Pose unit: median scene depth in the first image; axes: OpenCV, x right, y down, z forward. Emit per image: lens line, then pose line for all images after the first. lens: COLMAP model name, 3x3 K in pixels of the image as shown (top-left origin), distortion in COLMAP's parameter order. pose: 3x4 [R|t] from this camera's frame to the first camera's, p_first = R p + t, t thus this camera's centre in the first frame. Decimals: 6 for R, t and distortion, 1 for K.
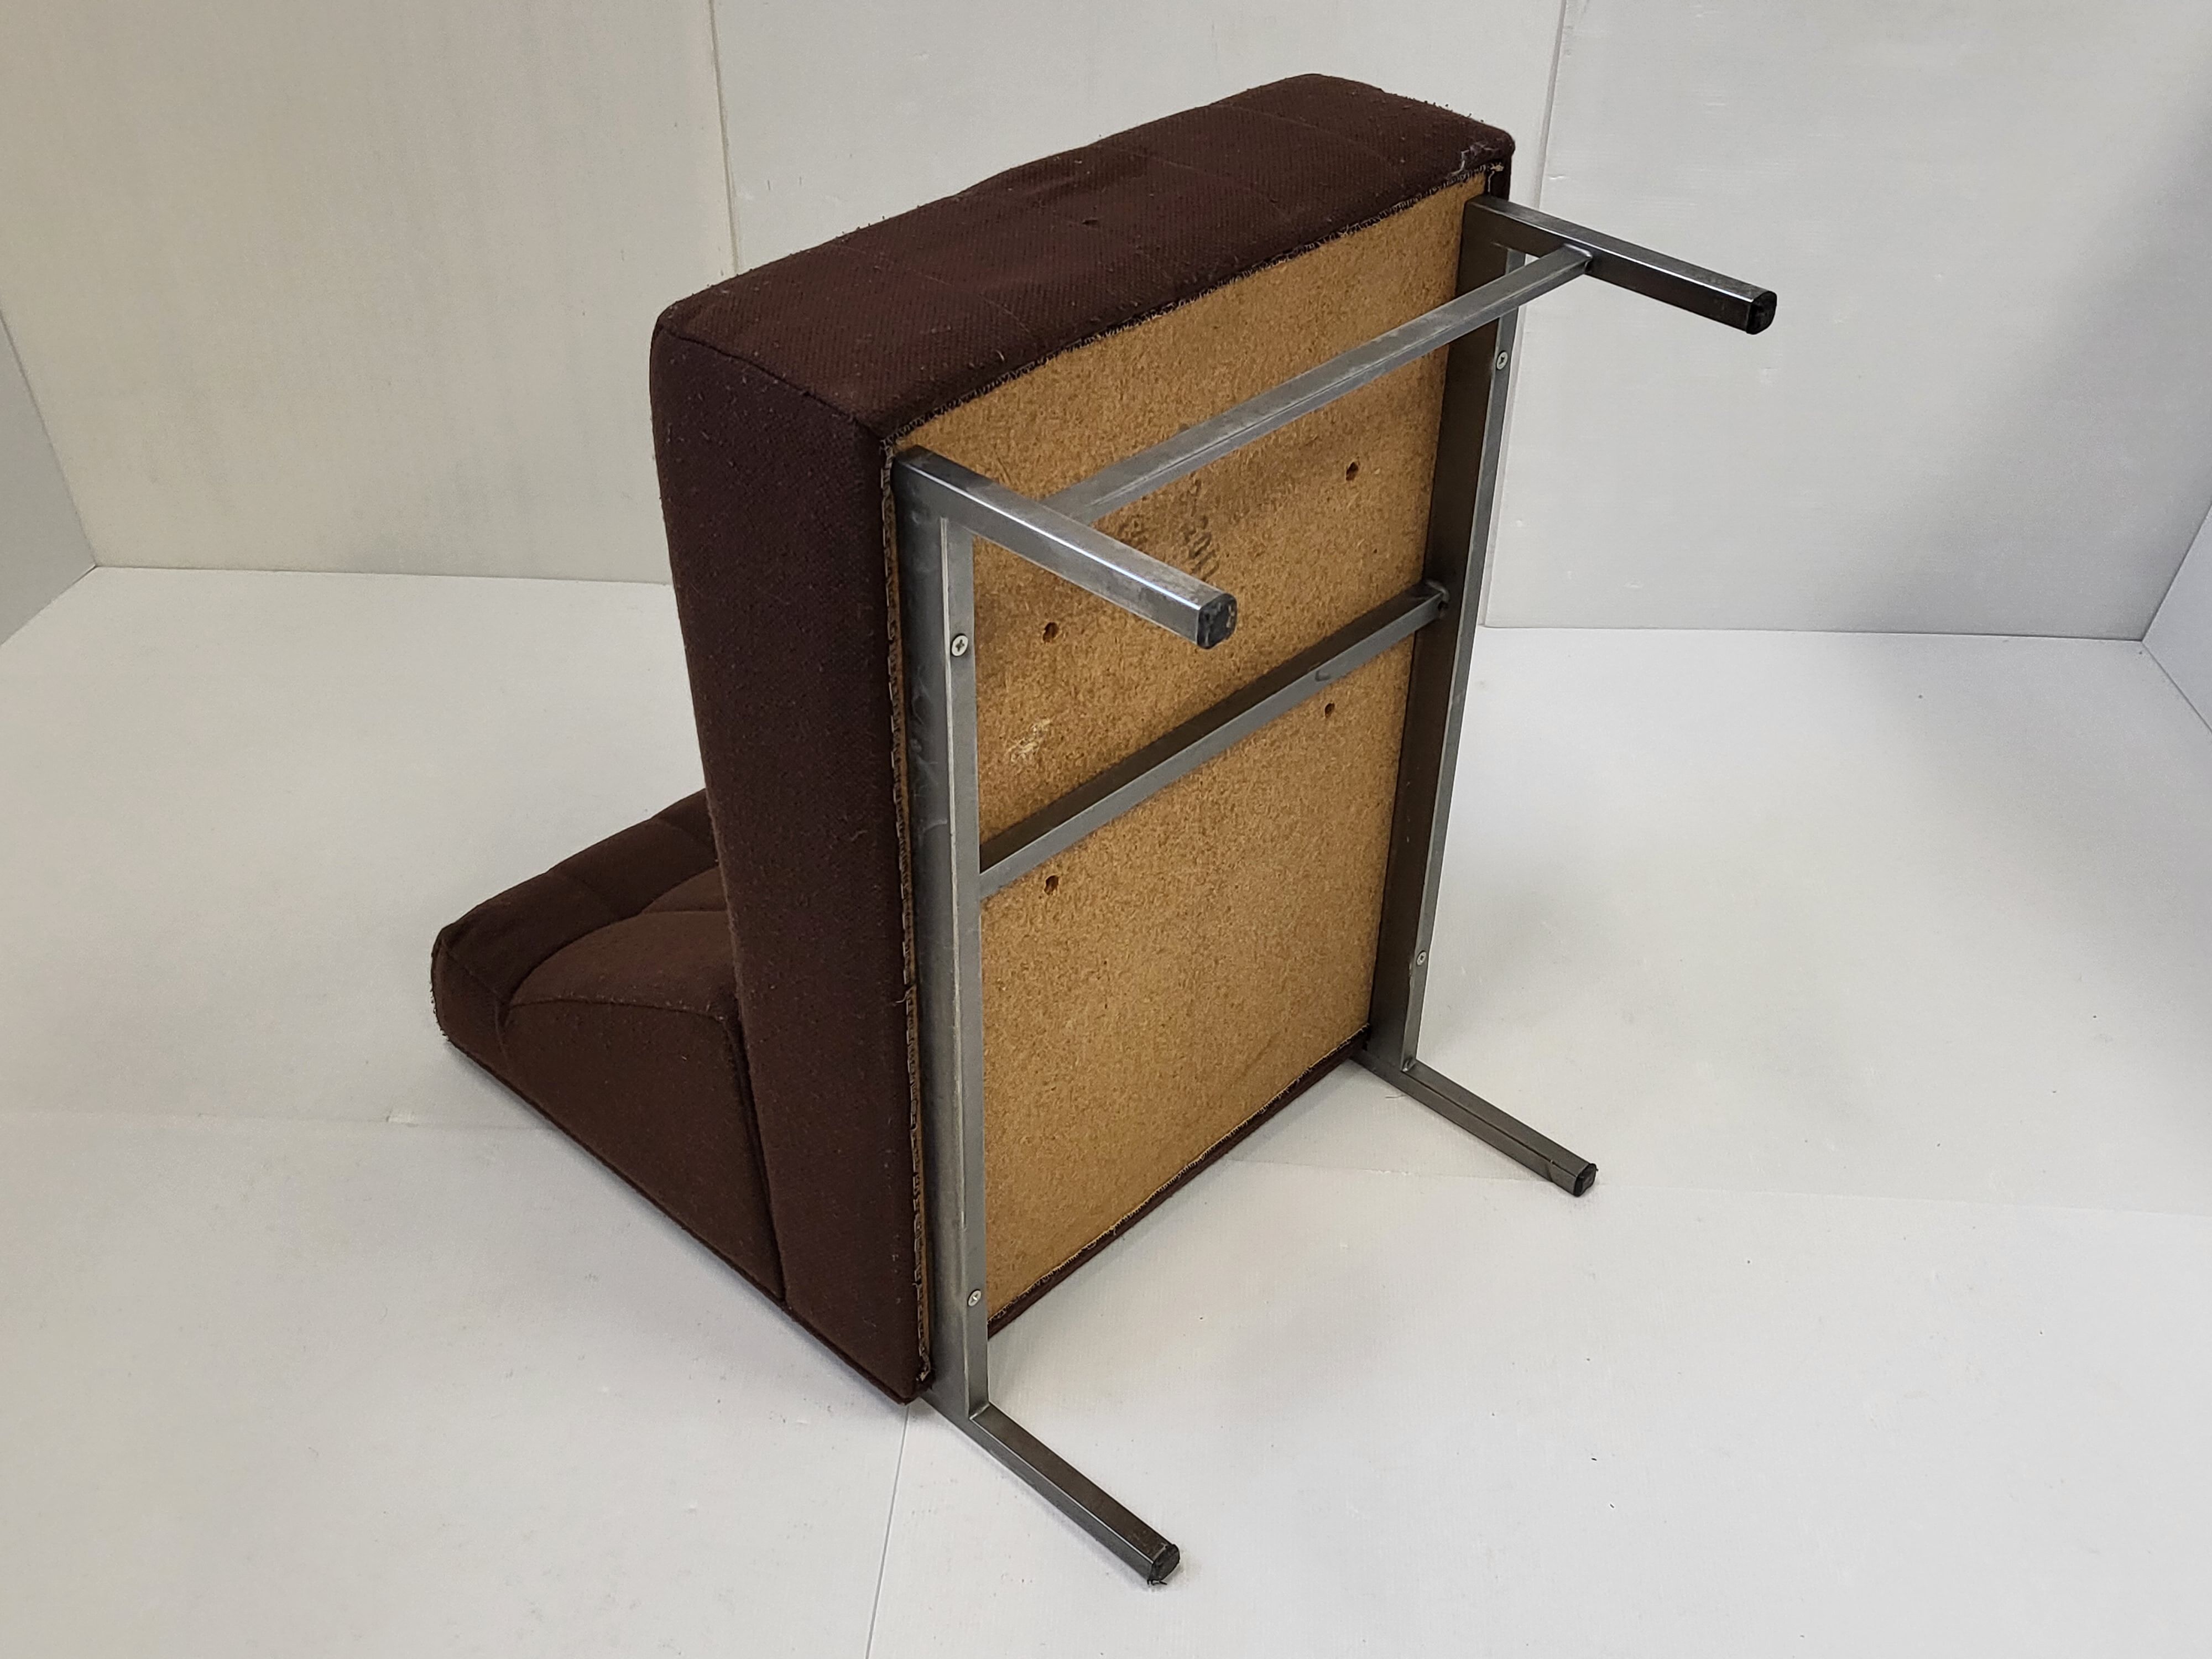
lens RADIAL K [[2335.9, 0, 1097.6], [0, 2335.9, 830.5], [0, 0, 1]] dist [0.006160, 0.000000]
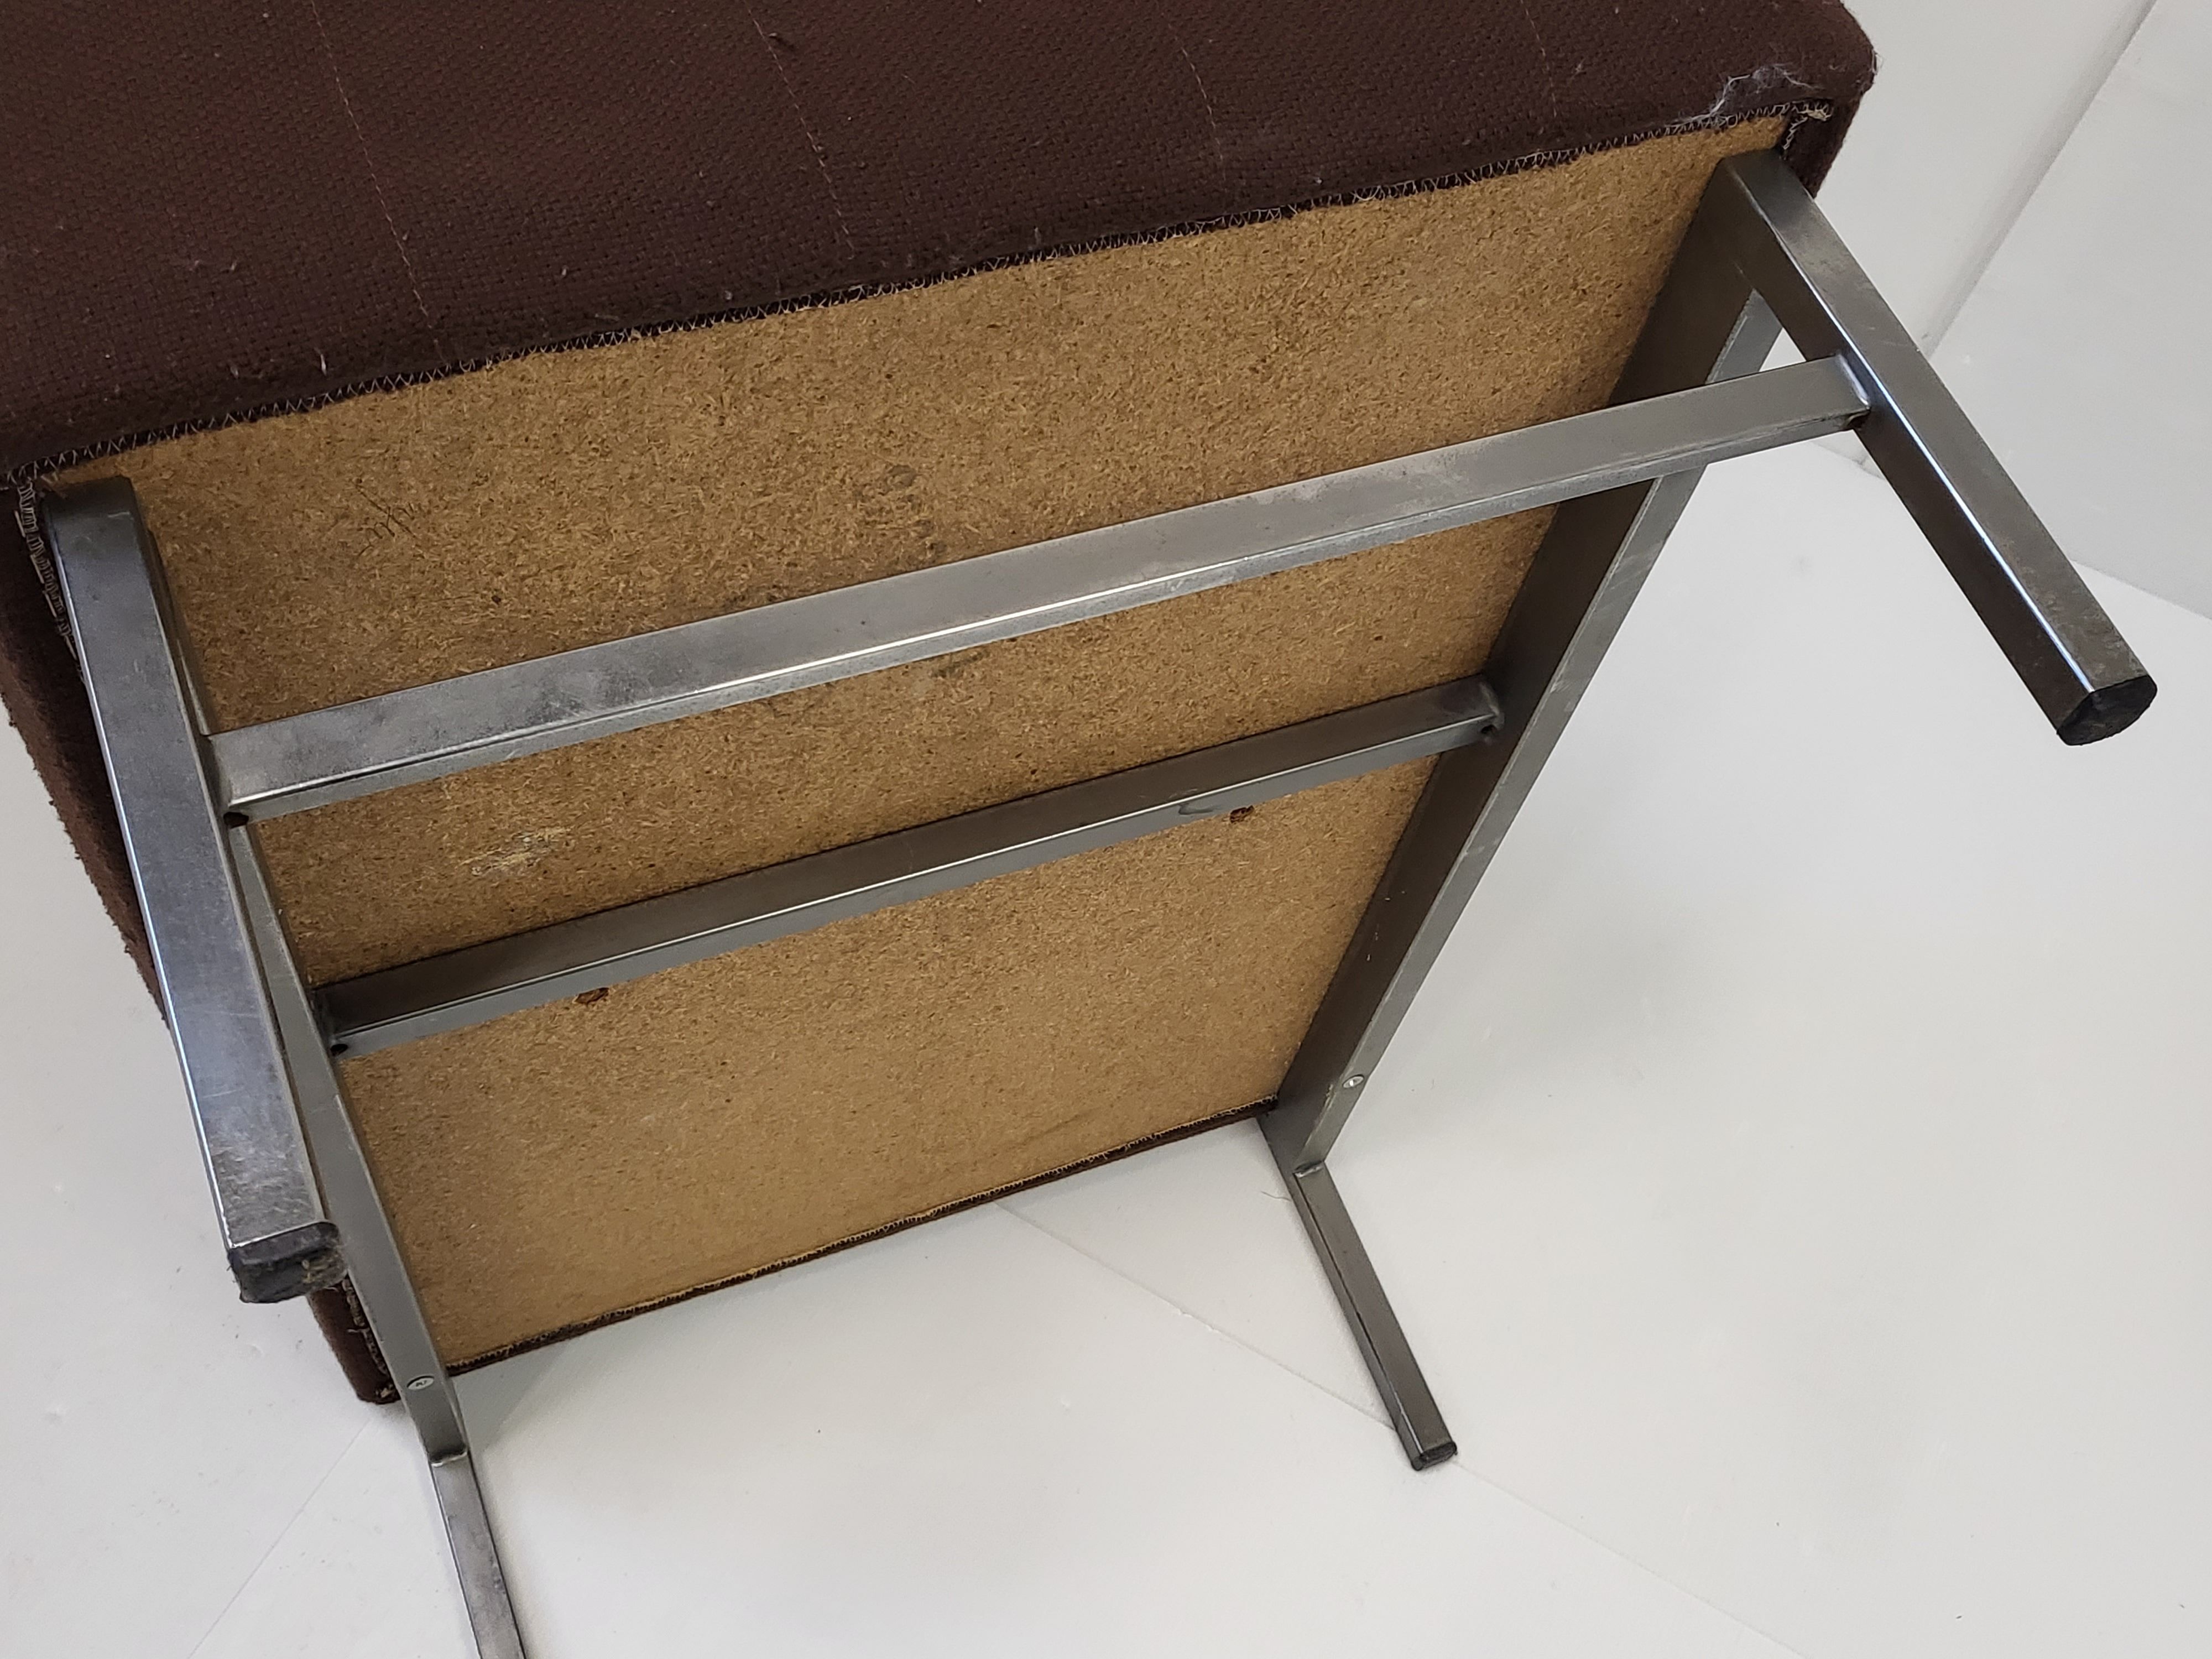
lens RADIAL K [[2335.9, 0, 1114.8], [0, 2335.9, 835.8], [0, 0, 1]] dist [0.006160, 0.000000]
pose [[0.903826, 0.409914, -0.122756, 0.166180], [-0.340945, 0.863236, 0.372263, -0.294930], [0.258563, -0.294608, 0.919973, 0.496689]]
